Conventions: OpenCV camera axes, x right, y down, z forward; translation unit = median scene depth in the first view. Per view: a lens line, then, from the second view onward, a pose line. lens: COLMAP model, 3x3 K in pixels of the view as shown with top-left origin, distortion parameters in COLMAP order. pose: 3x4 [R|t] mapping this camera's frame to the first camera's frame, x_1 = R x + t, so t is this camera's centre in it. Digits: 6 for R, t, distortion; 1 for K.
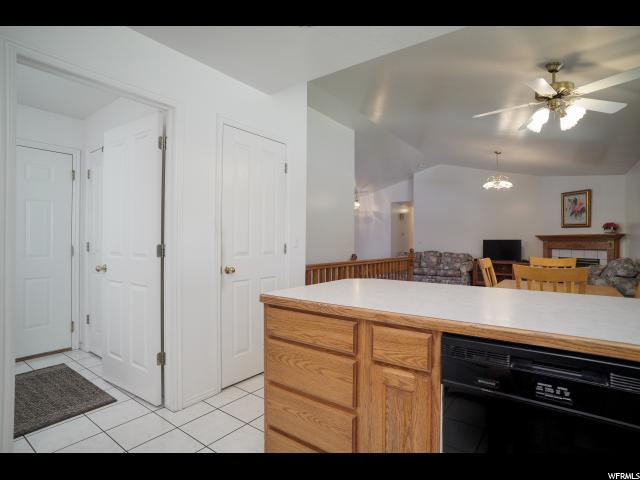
lens RADIAL K [[332.2, 0, 317.5], [0, 332.2, 240.9], [0, 0, 1]] dist [-0.027329, 0.007232]
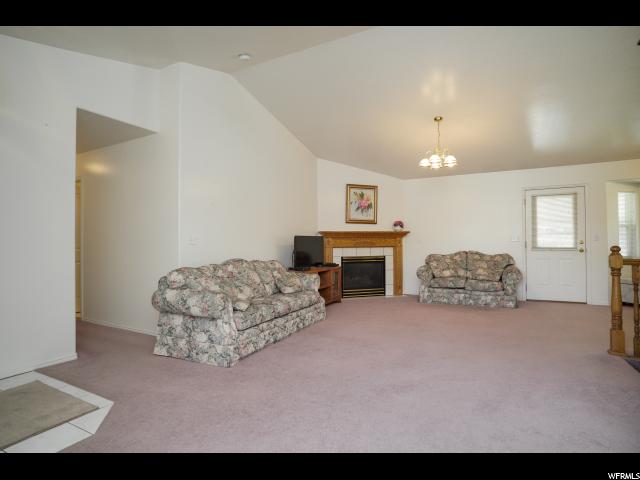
lens RADIAL K [[354.8, 0, 324.6], [0, 354.8, 239.3], [0, 0, 1]] dist [-0.058296, 0.000455]
pose [[-0.162584, 0.005619, 0.986679, -0.195994], [0.006920, 0.999966, -0.004555, 0.007665], [-0.986670, 0.006087, -0.162617, 1.292586]]
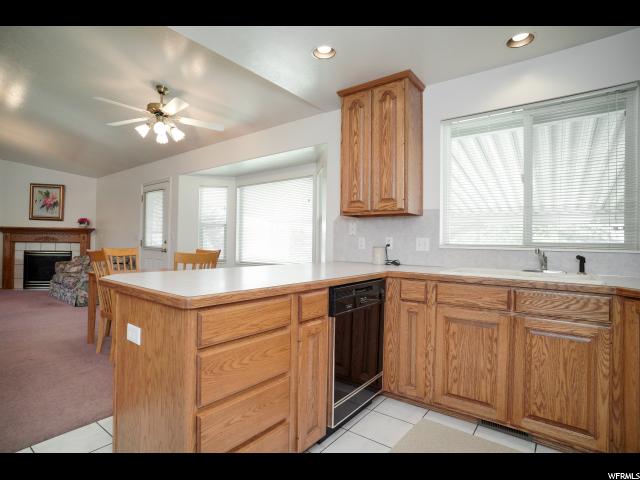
lens RADIAL K [[332.2, 0, 314.8], [0, 332.2, 238.8], [0, 0, 1]] dist [-0.027329, 0.007232]
pose [[0.019645, 0.008407, 0.999772, -0.198285], [-0.018999, 0.999787, -0.008033, 0.008088], [-0.999626, -0.018837, 0.019801, 0.162978]]
